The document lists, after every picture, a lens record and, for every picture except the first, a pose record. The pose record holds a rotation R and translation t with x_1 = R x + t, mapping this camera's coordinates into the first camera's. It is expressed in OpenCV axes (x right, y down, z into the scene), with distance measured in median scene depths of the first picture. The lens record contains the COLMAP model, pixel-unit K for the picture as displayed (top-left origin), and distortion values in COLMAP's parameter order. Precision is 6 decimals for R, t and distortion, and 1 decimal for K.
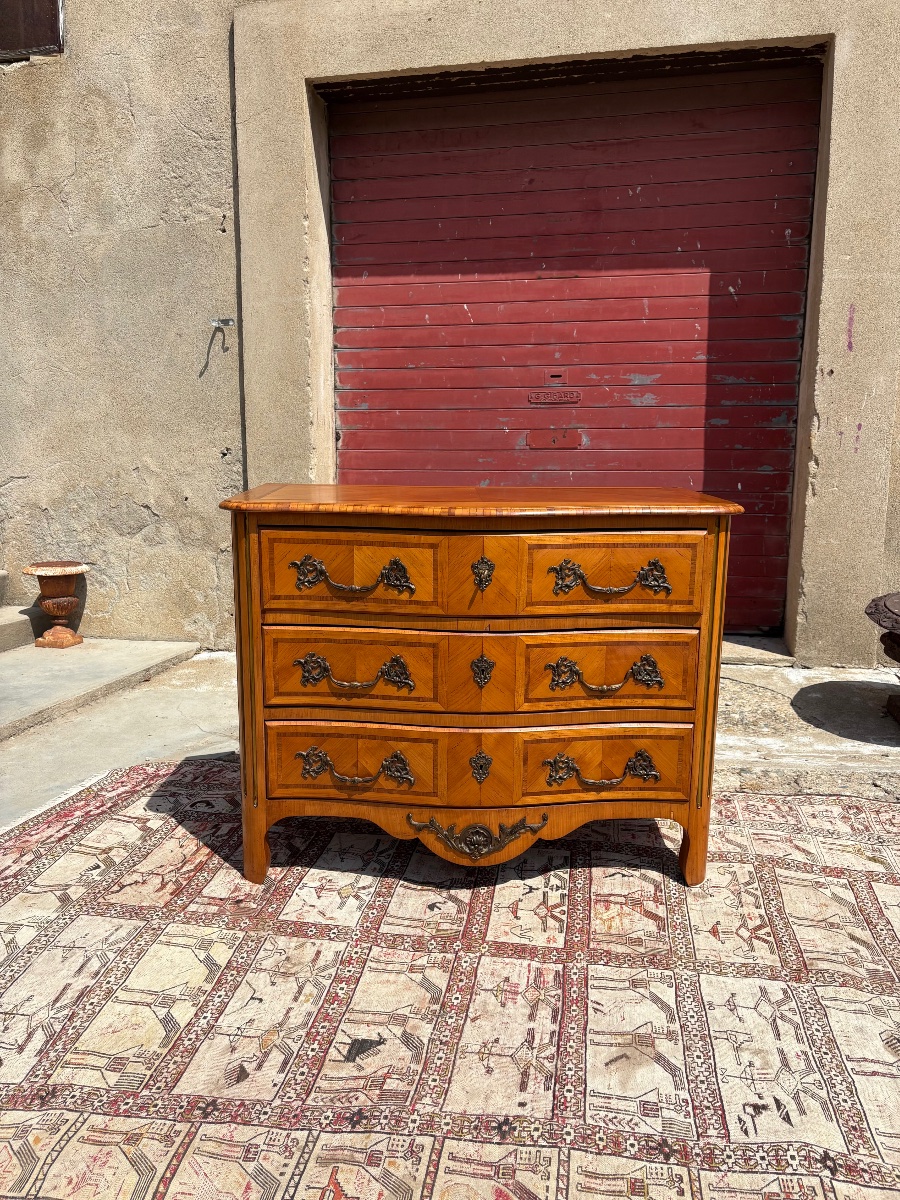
lens RADIAL K [[911.2, 0, 454.7], [0, 911.2, 603.2], [0, 0, 1]] dist [0.030865, -0.010470]
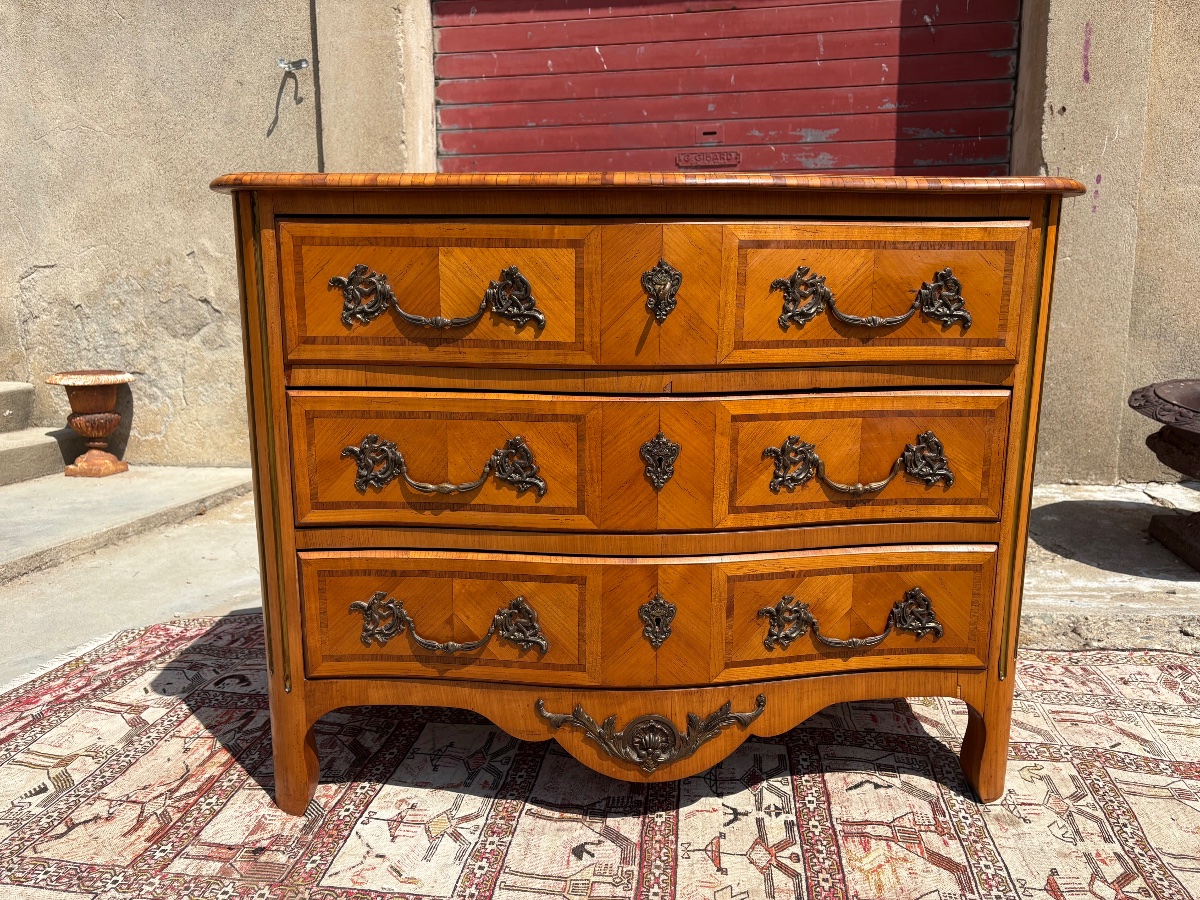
lens RADIAL K [[914.1, 0, 600.0], [0, 914.1, 450.0], [0, 0, 1]] dist [0.020617, -0.002022]
pose [[0.999593, -0.013148, 0.025321, -0.022054], [0.013135, 0.999913, 0.000705, 0.062235], [-0.025328, -0.000372, 0.999679, 0.376971]]
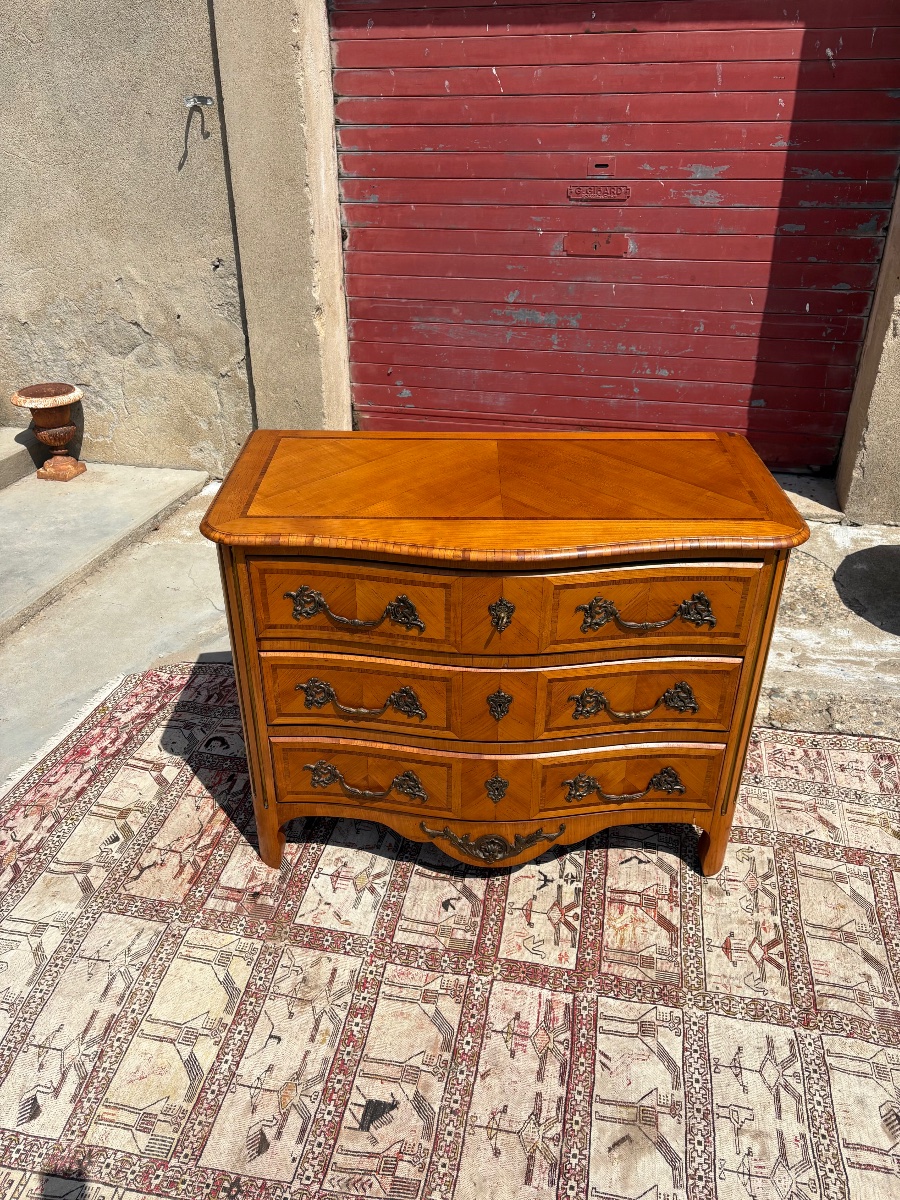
lens RADIAL K [[911.3, 0, 449.6], [0, 911.3, 593.5], [0, 0, 1]] dist [0.024459, -0.011527]
pose [[0.999350, 0.009531, -0.034764, 0.010279], [0.002449, 0.944227, 0.329285, -0.312880], [0.035963, -0.329157, 0.943590, 0.157930]]
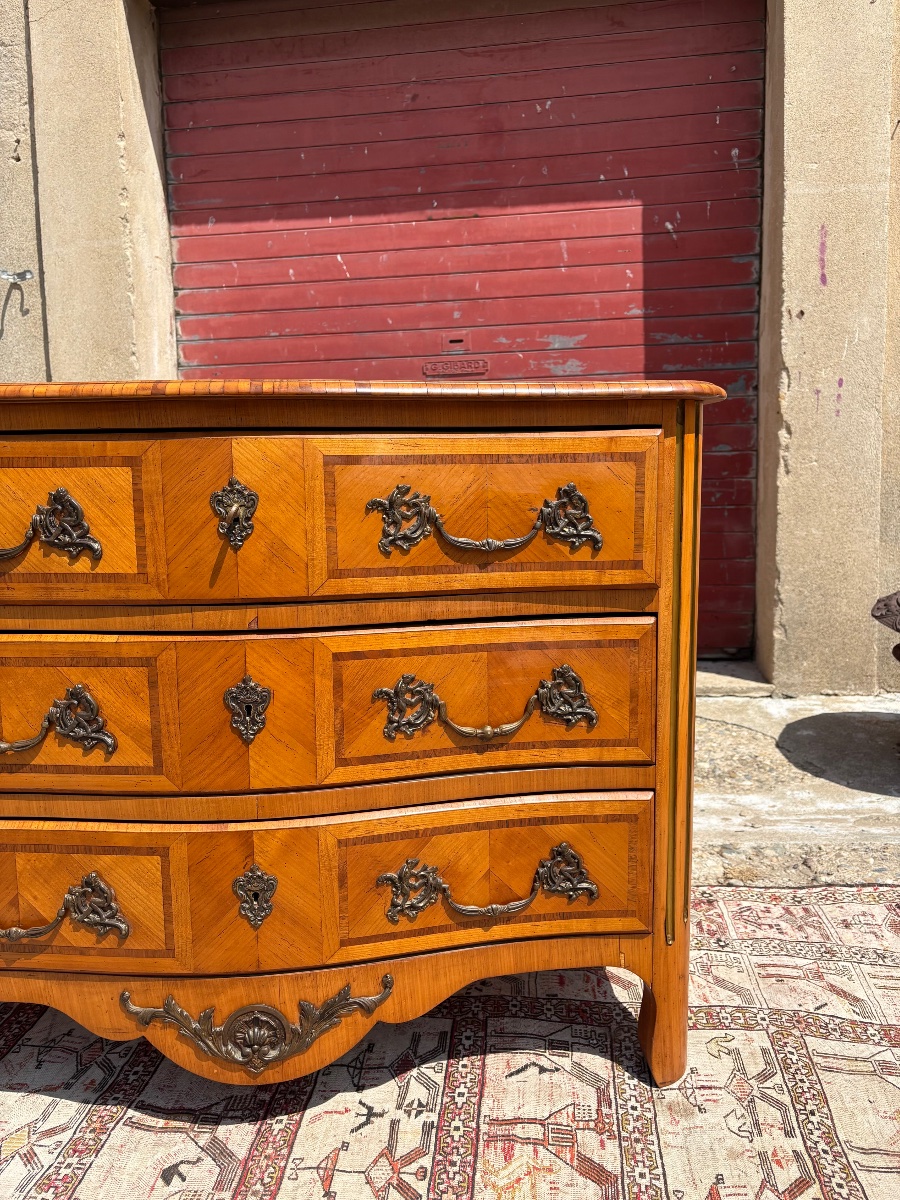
lens RADIAL K [[914.1, 0, 453.1], [0, 914.1, 606.8], [0, 0, 1]] dist [0.020617, -0.002022]
pose [[0.997824, -0.033012, 0.057070, 0.111370], [0.035997, 0.997994, -0.052080, 0.044945], [-0.055236, 0.054021, 0.997011, 0.444230]]
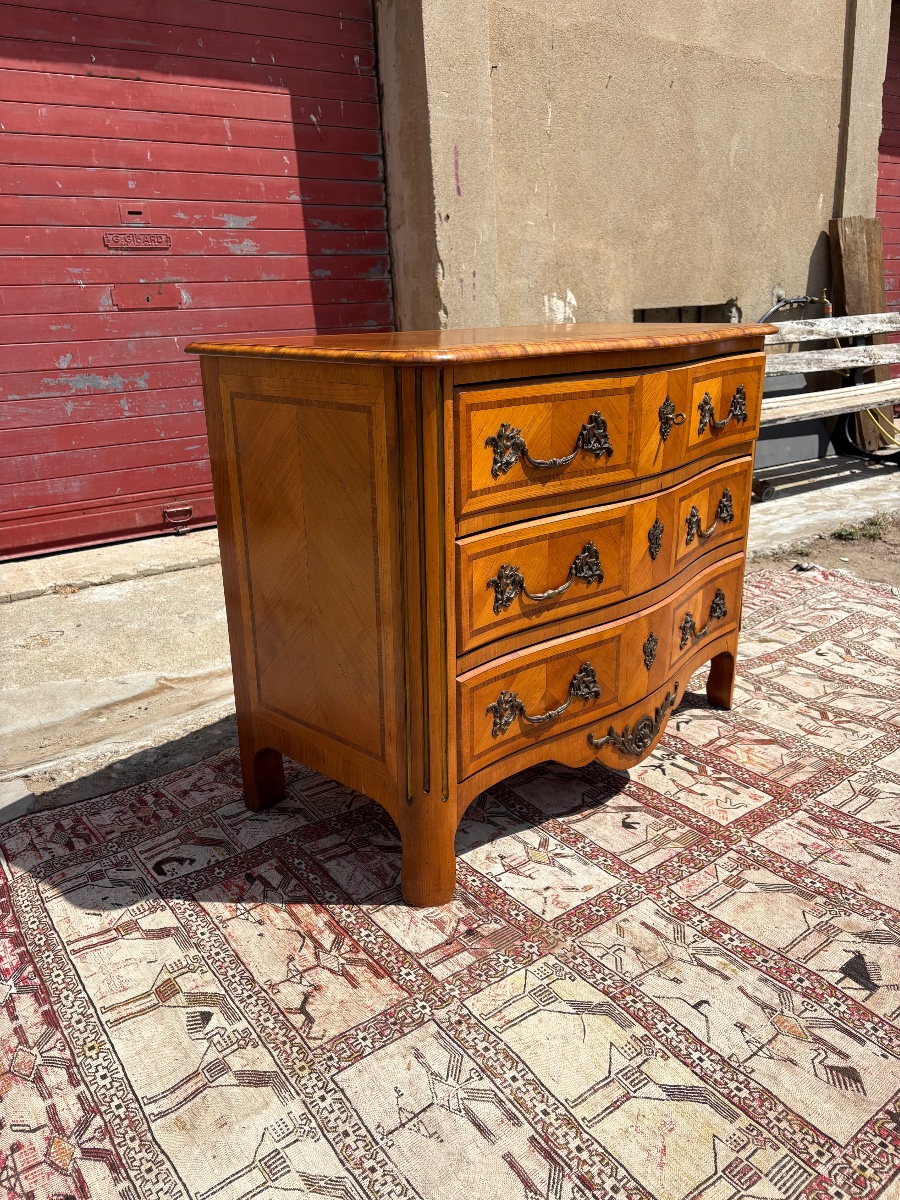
lens RADIAL K [[908.7, 0, 450.5], [0, 908.7, 606.0], [0, 0, 1]] dist [0.040489, -0.040782]
pose [[0.689755, -0.251851, 0.678829, -0.643021], [0.167690, 0.967629, 0.188609, -0.052489], [-0.704356, -0.016261, 0.709660, 0.499688]]
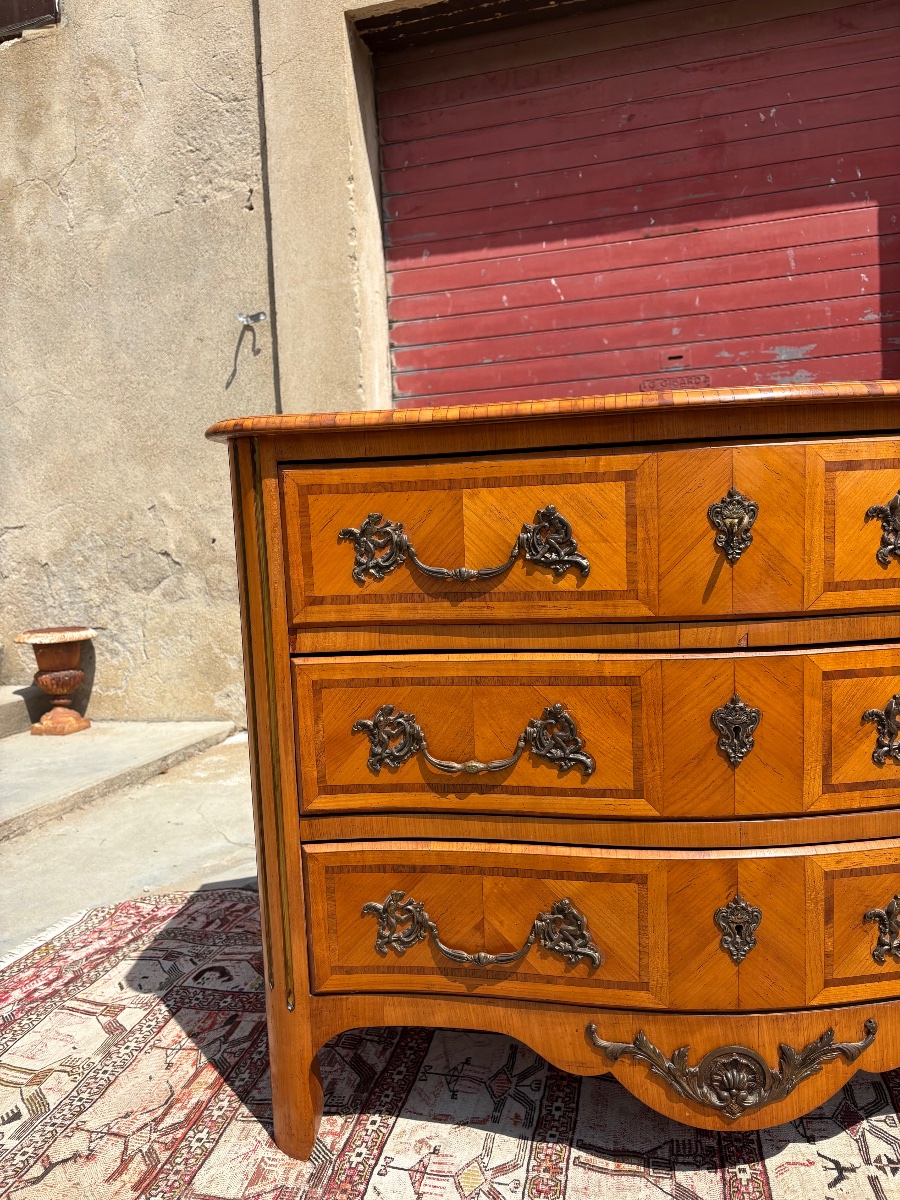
lens RADIAL K [[913.3, 0, 443.5], [0, 913.3, 603.3], [0, 0, 1]] dist [0.042158, -0.052437]
pose [[0.996449, -0.047491, -0.069528, -0.082393], [0.041173, 0.995122, -0.089653, 0.041524], [0.073447, 0.086472, 0.993543, 0.460525]]
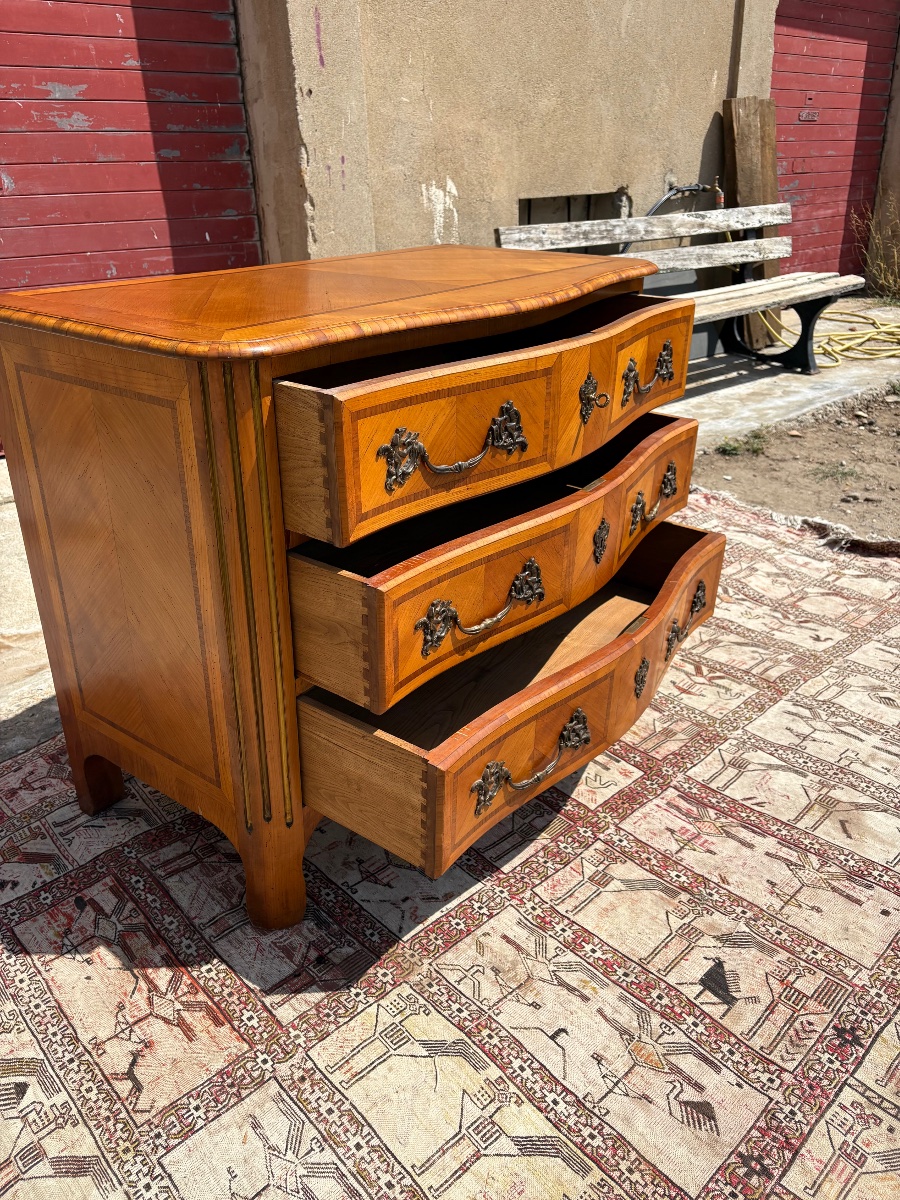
lens RADIAL K [[911.3, 0, 449.6], [0, 911.3, 593.5], [0, 0, 1]] dist [0.024459, -0.011527]
pose [[0.609230, -0.351183, 0.710991, -0.539665], [0.158177, 0.932391, 0.325002, -0.117487], [-0.777057, -0.085539, 0.623590, 0.524012]]
